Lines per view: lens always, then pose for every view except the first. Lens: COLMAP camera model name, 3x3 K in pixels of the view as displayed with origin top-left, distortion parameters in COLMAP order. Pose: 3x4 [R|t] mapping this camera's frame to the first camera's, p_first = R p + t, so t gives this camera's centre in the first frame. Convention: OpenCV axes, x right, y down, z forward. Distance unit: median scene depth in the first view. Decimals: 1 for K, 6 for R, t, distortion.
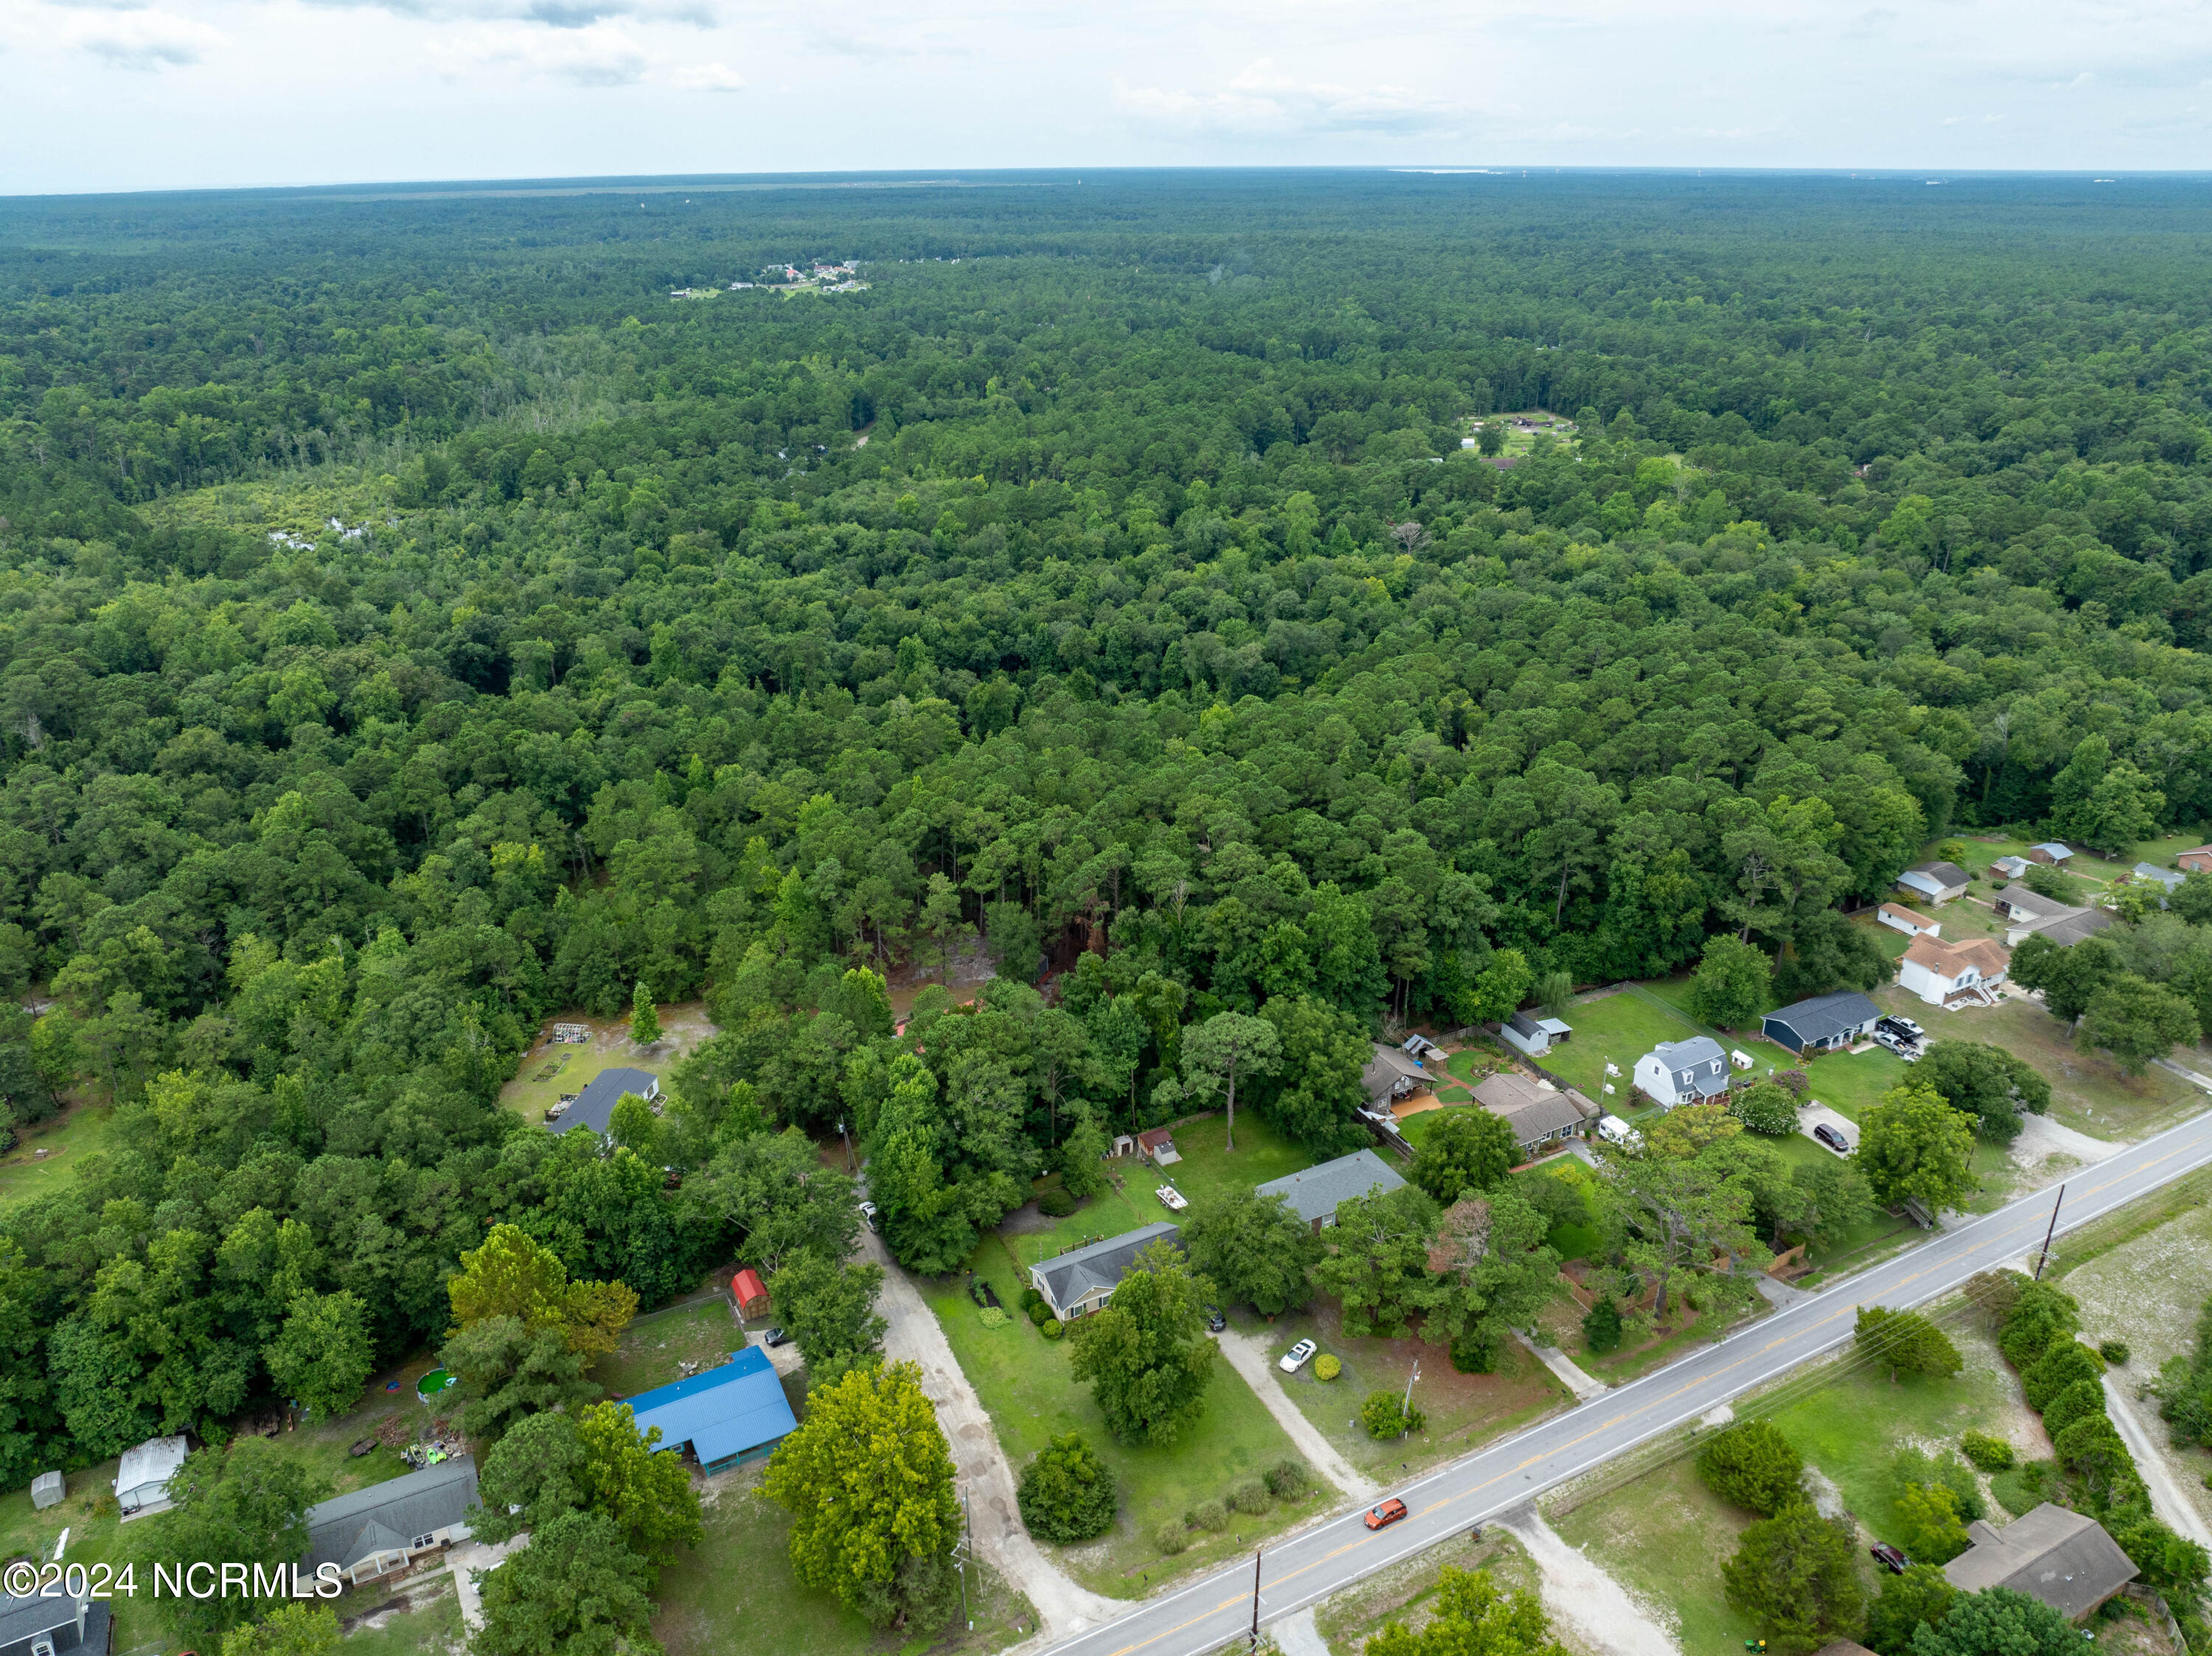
lens RADIAL K [[1563.2, 0, 1101.7], [0, 1563.2, 829.7], [0, 0, 1]] dist [-0.043715, 0.015627]
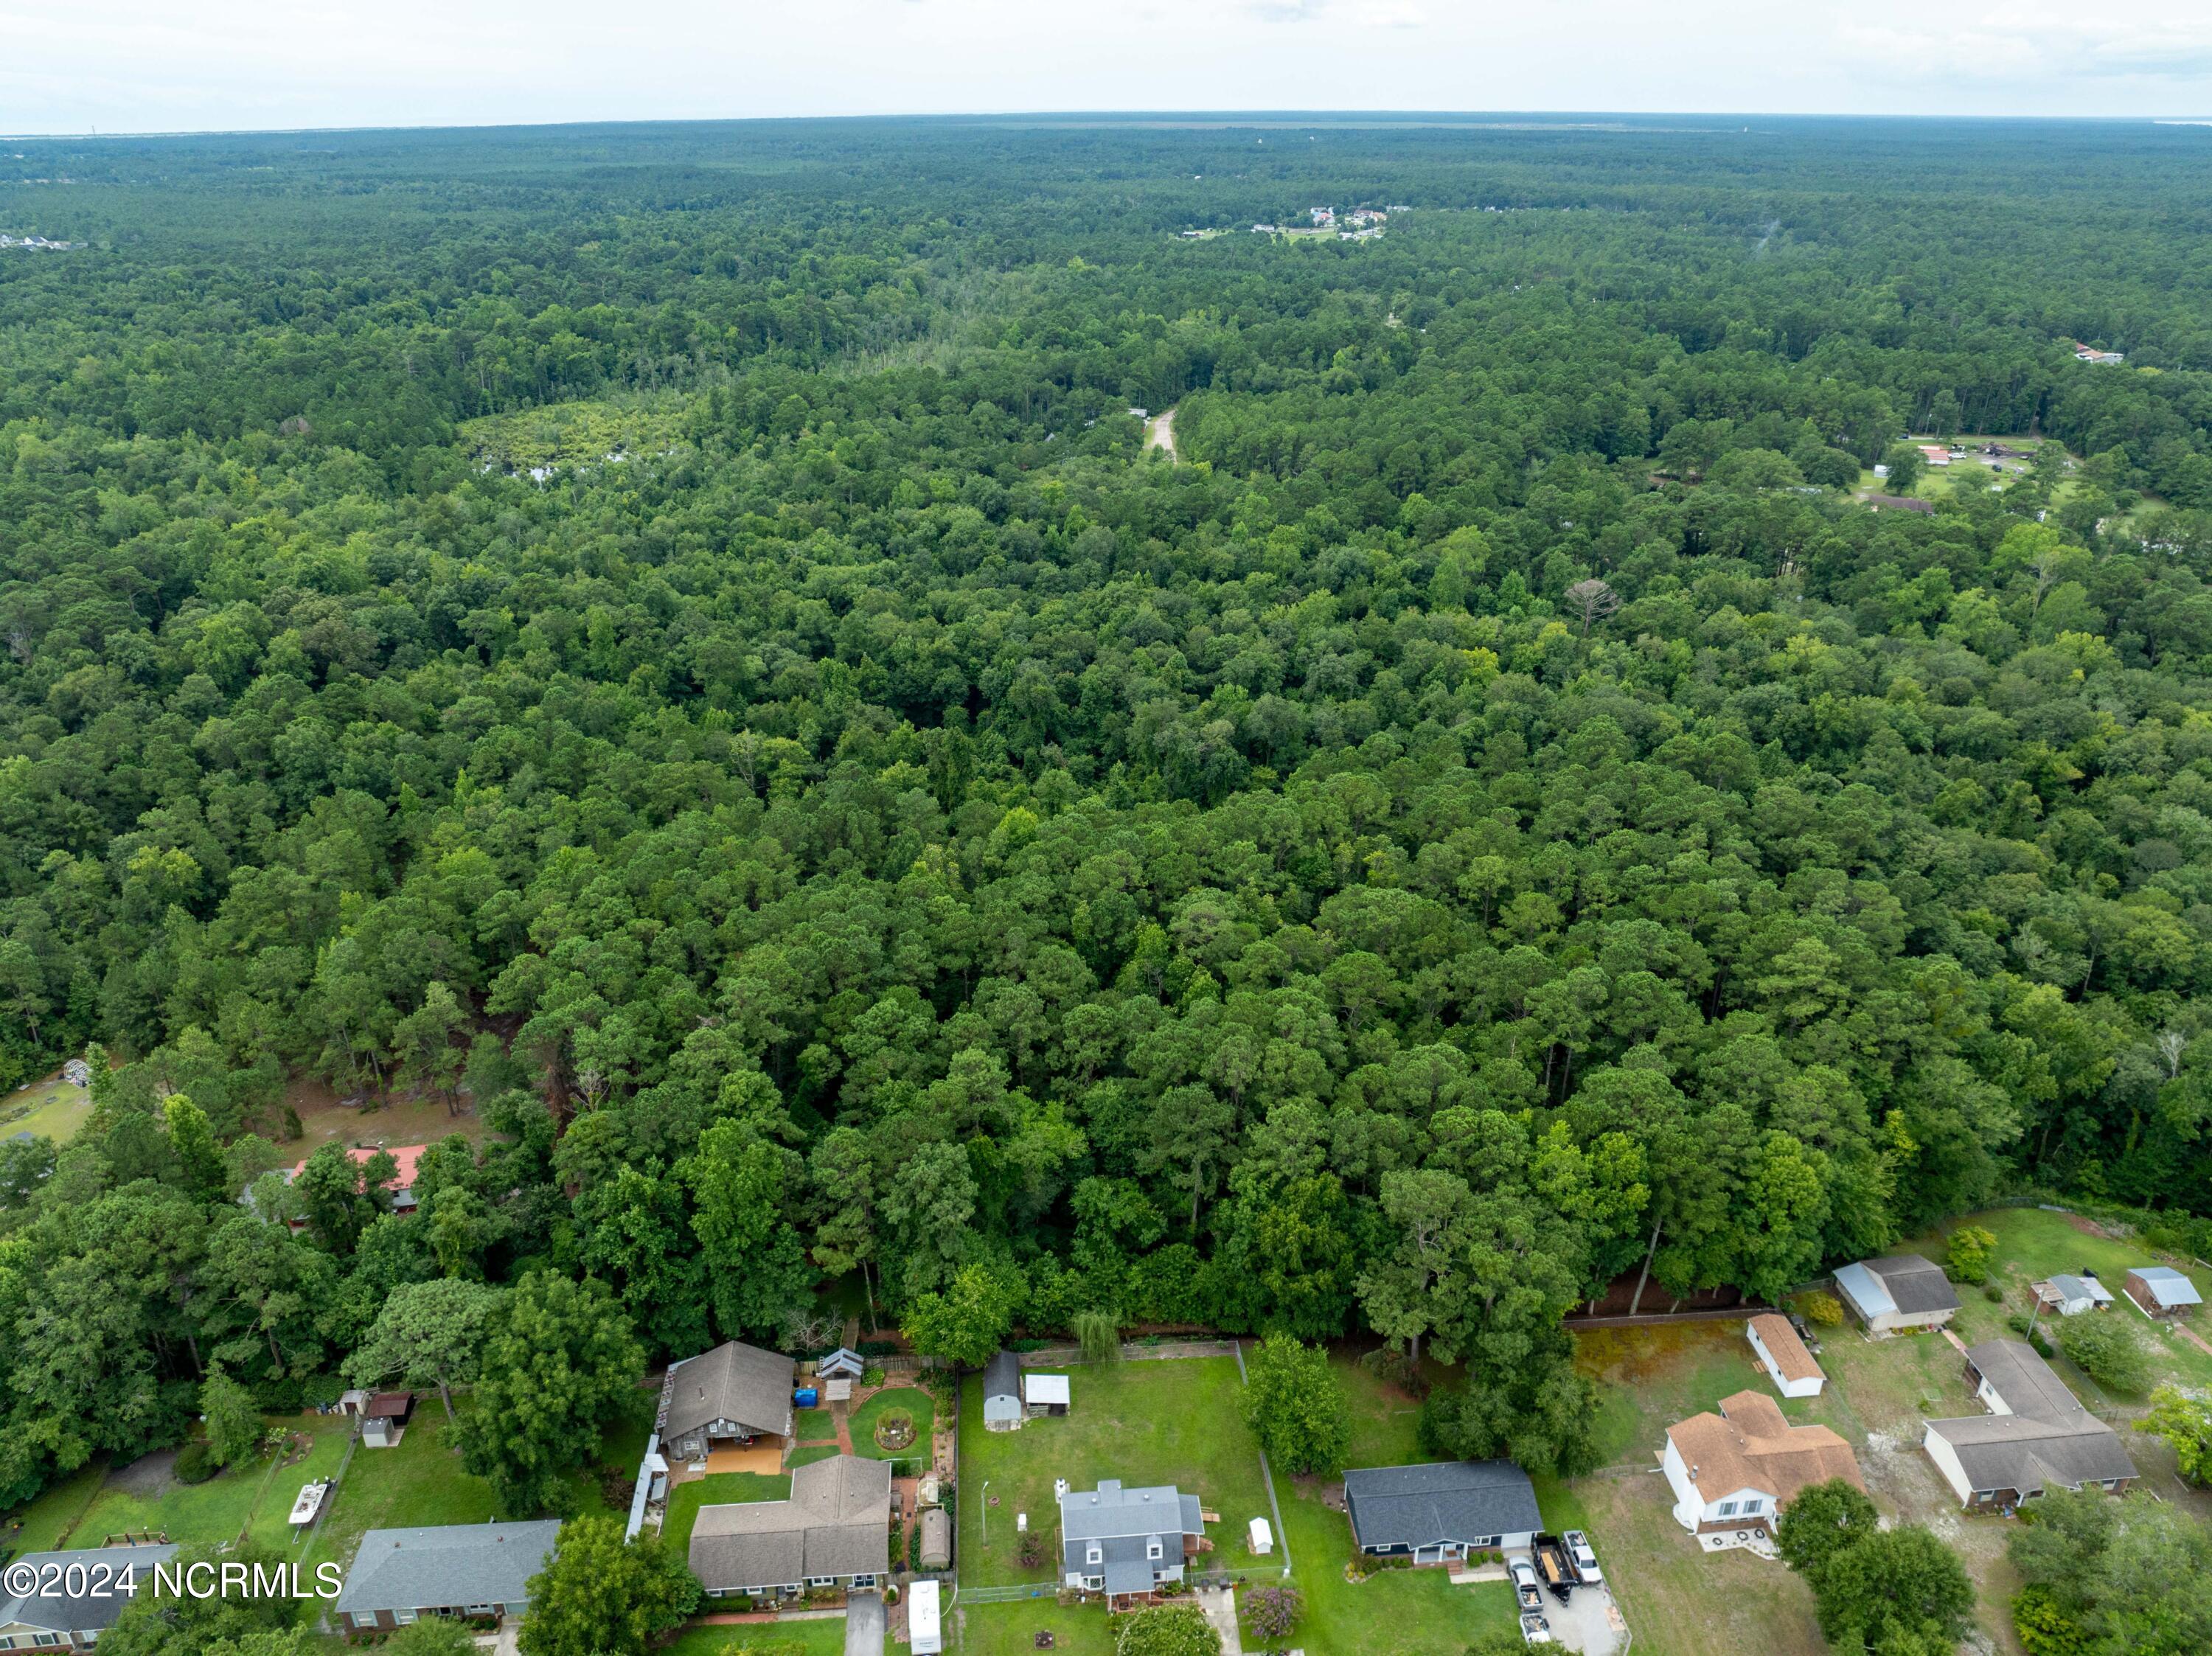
lens RADIAL K [[1563.2, 0, 1110.8], [0, 1563.2, 824.7], [0, 0, 1]] dist [-0.043715, 0.015627]
pose [[0.922932, 0.168274, -0.346238, 0.205748], [-0.157368, 0.985740, 0.059596, -0.066250], [0.351329, -0.000516, 0.936252, 0.147823]]
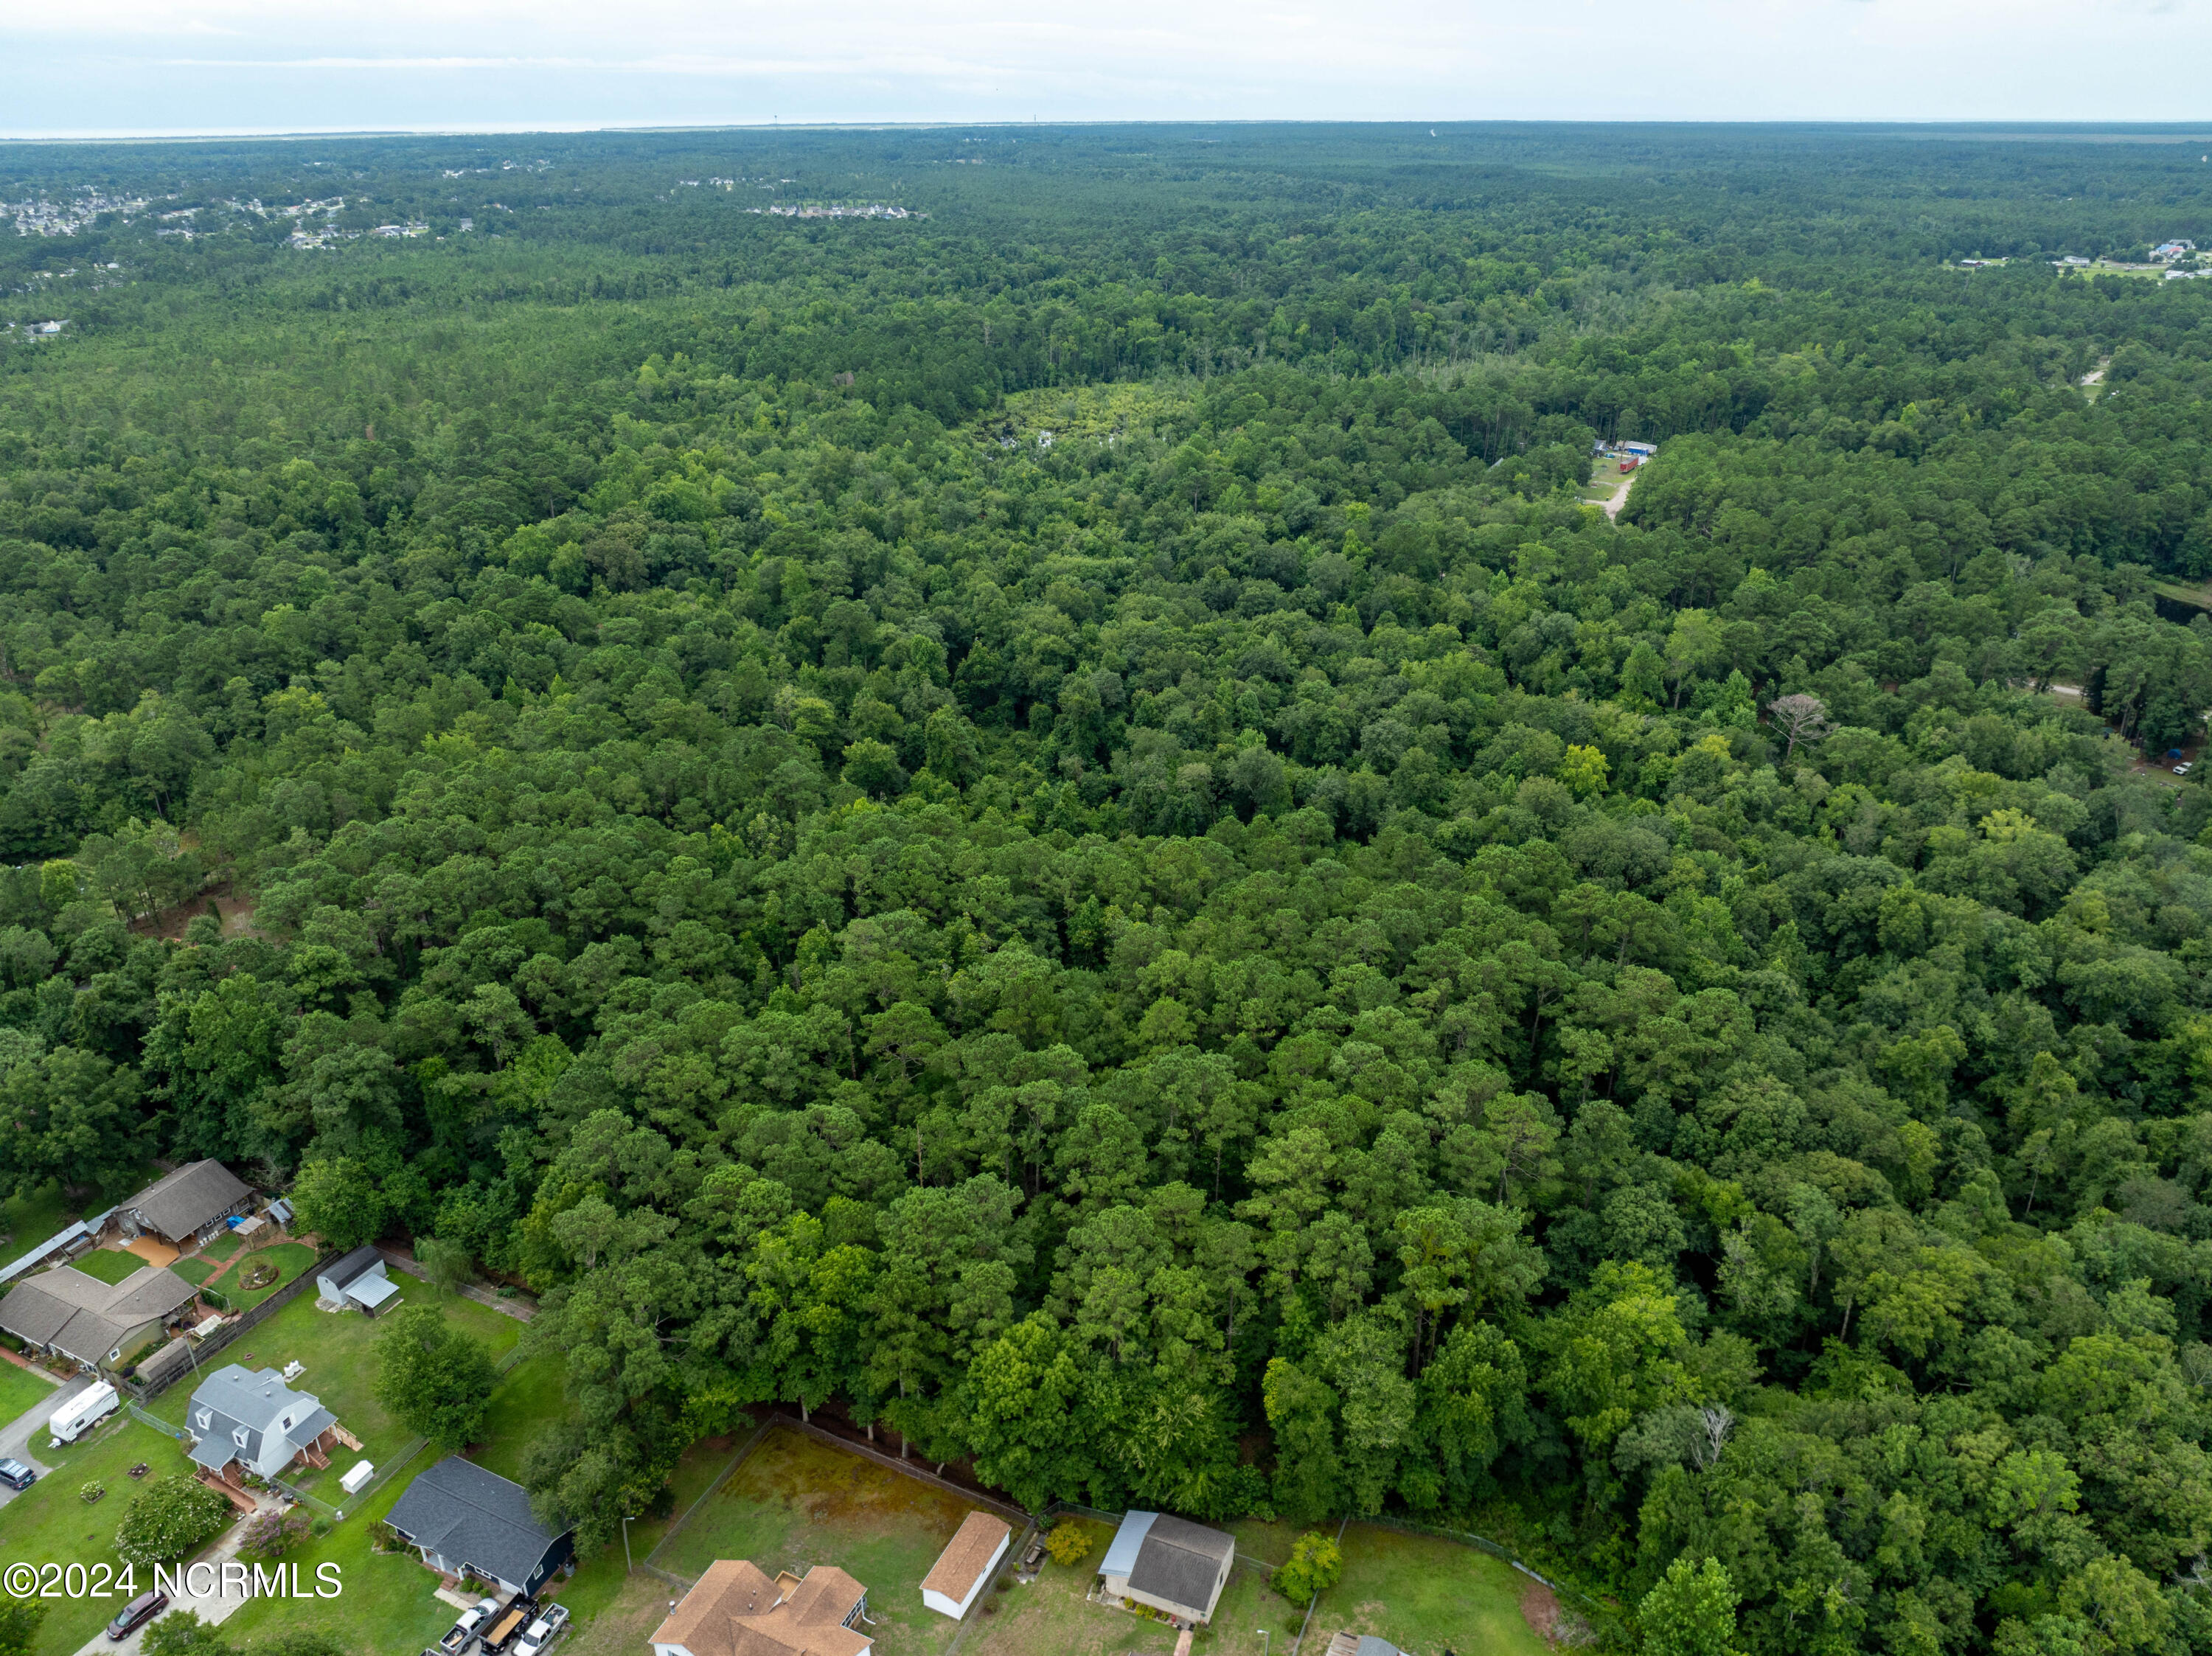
lens RADIAL K [[1563.2, 0, 1107.3], [0, 1563.2, 831.1], [0, 0, 1]] dist [-0.043715, 0.015627]
pose [[0.603300, 0.344768, -0.719141, 0.387306], [-0.318186, 0.930907, 0.179360, -0.131427], [0.731291, 0.120612, 0.671317, 0.294248]]
